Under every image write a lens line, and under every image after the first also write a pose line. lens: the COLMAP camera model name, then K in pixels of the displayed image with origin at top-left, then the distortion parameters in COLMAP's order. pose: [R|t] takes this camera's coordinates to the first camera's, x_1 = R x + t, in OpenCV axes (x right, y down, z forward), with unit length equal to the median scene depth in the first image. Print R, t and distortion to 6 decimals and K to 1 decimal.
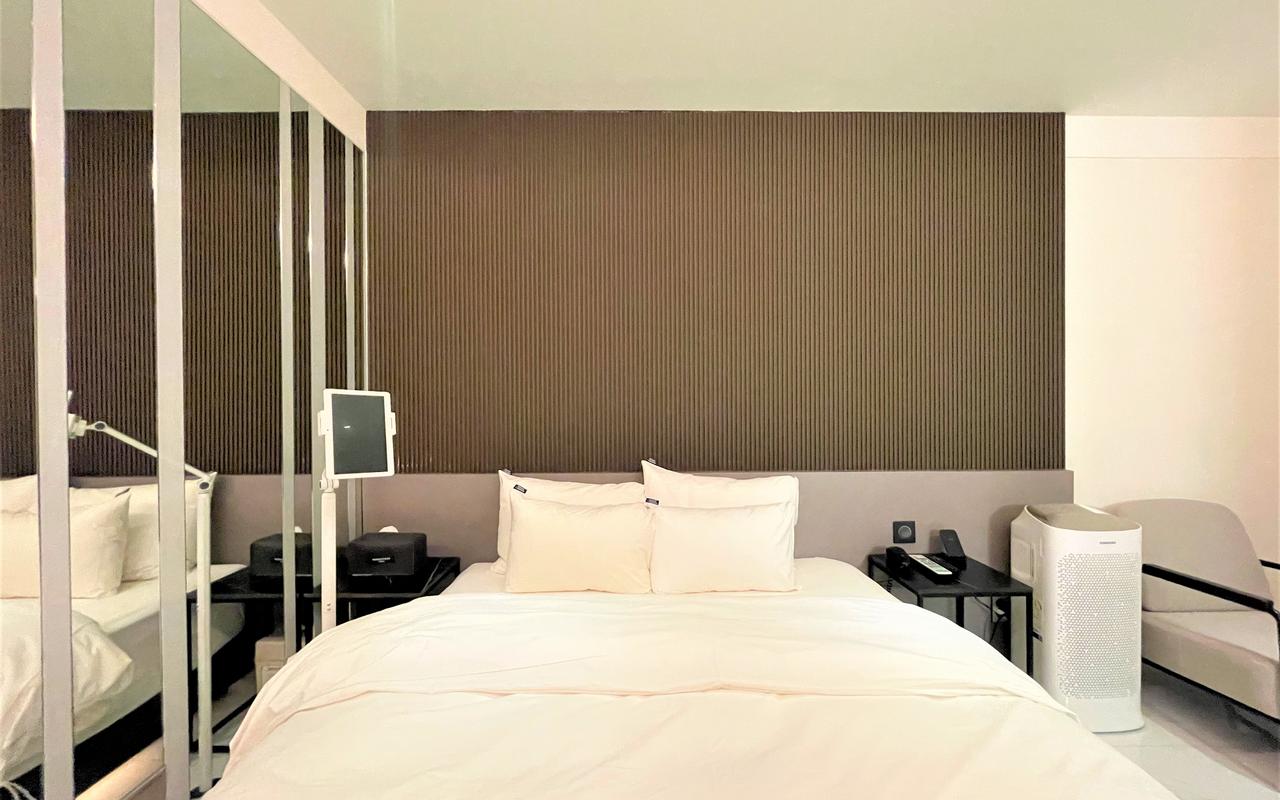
lens RADIAL K [[516.2, 0, 641.7], [0, 516.2, 401.6], [0, 0, 1]] dist [-0.001182, -0.000001]
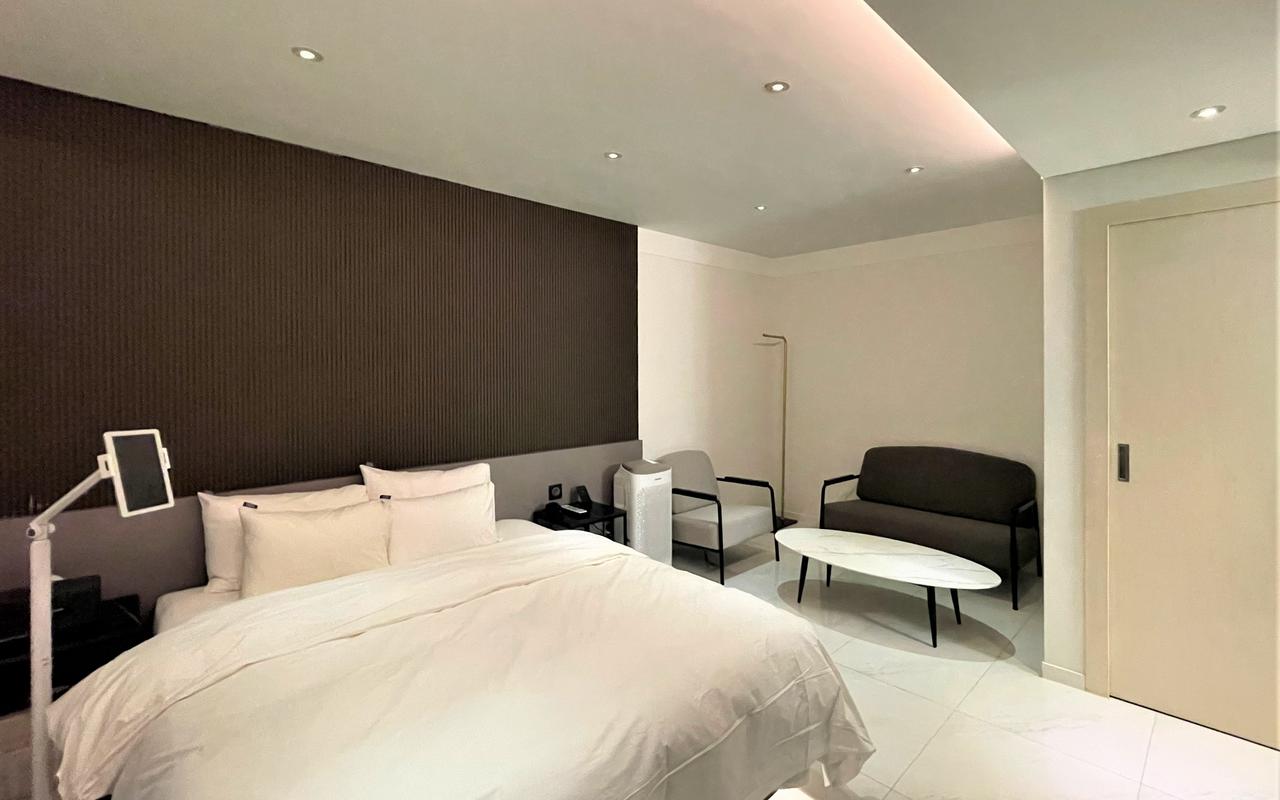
lens RADIAL K [[543.3, 0, 689.6], [0, 543.3, 372.9], [0, 0, 1]] dist [-0.003148, 0.000420]
pose [[0.697074, -0.000286, 0.716999, -0.368626], [0.004288, 0.999984, -0.003771, -0.087266], [-0.716986, 0.005703, 0.697064, -0.392083]]
